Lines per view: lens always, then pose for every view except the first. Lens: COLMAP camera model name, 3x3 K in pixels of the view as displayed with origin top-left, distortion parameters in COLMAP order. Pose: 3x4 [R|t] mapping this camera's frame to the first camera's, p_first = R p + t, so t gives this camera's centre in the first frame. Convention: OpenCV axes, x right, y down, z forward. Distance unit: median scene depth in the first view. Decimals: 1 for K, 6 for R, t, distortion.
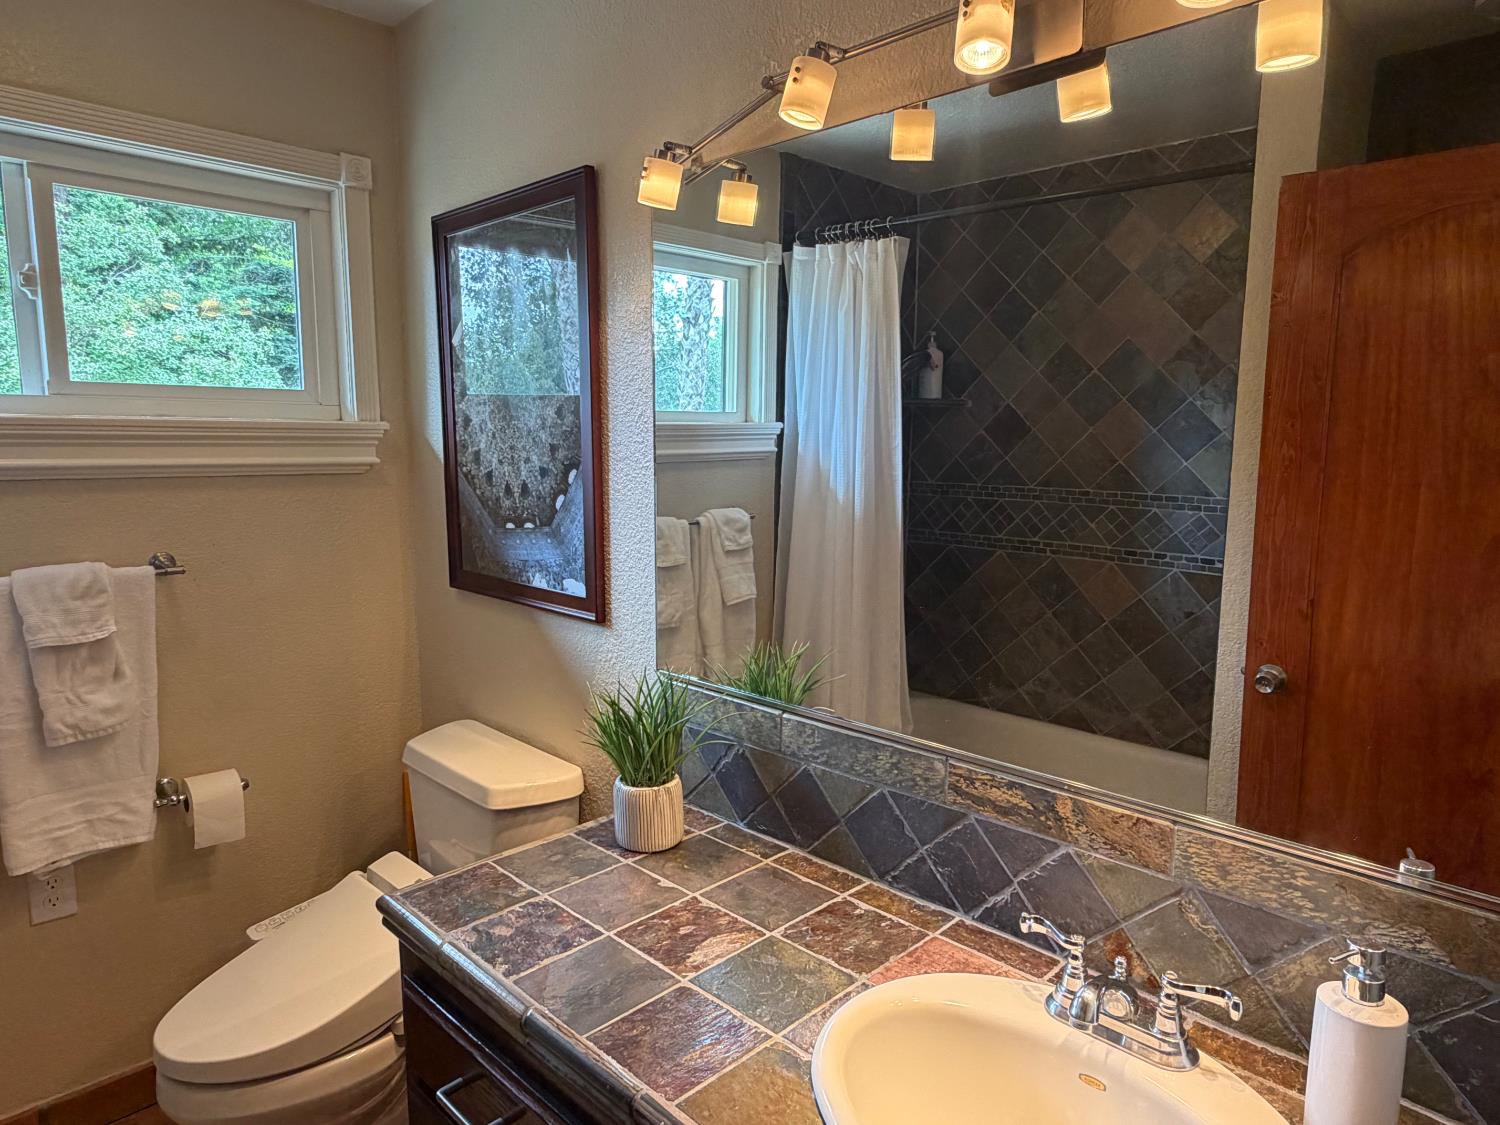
lens RADIAL K [[934.2, 0, 749.0], [0, 934.2, 563.8], [0, 0, 1]] dist [0.003386, 0.004407]
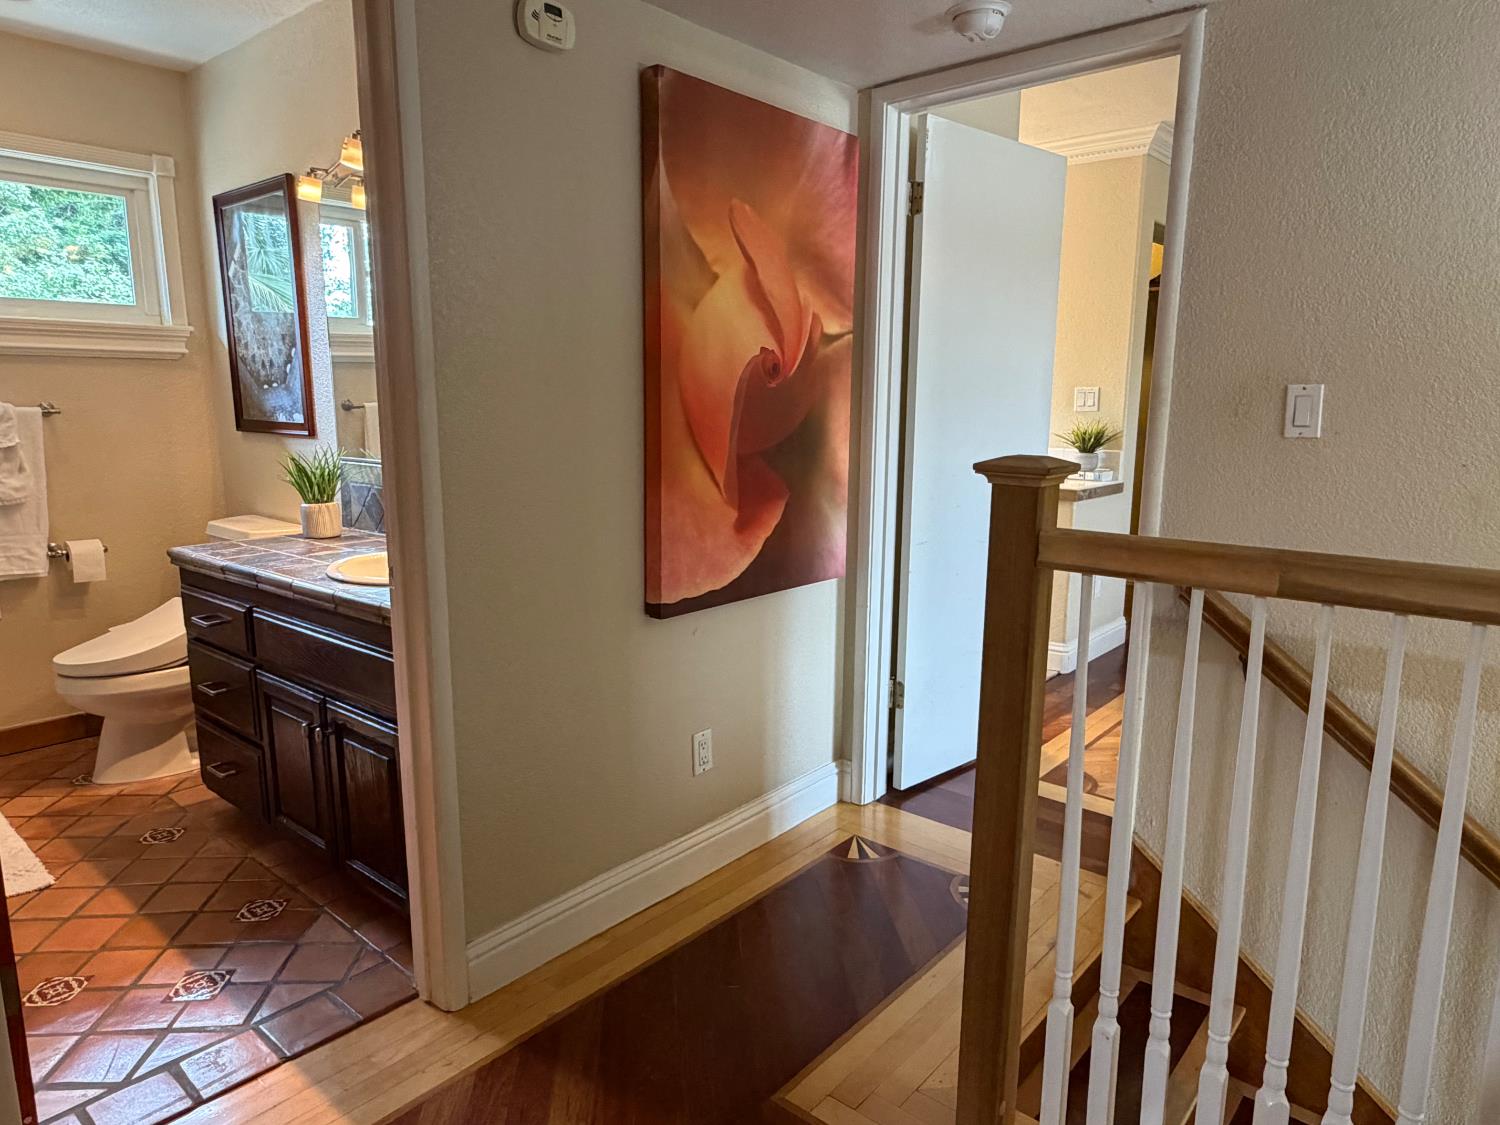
lens RADIAL K [[958.0, 0, 751.7], [0, 958.0, 562.9], [0, 0, 1]] dist [-0.000877, 0.001021]
pose [[0.996813, -0.014766, 0.078394, 0.462115], [0.011495, 0.999051, 0.042021, 0.208678], [-0.078940, -0.040986, 0.996036, -0.766443]]
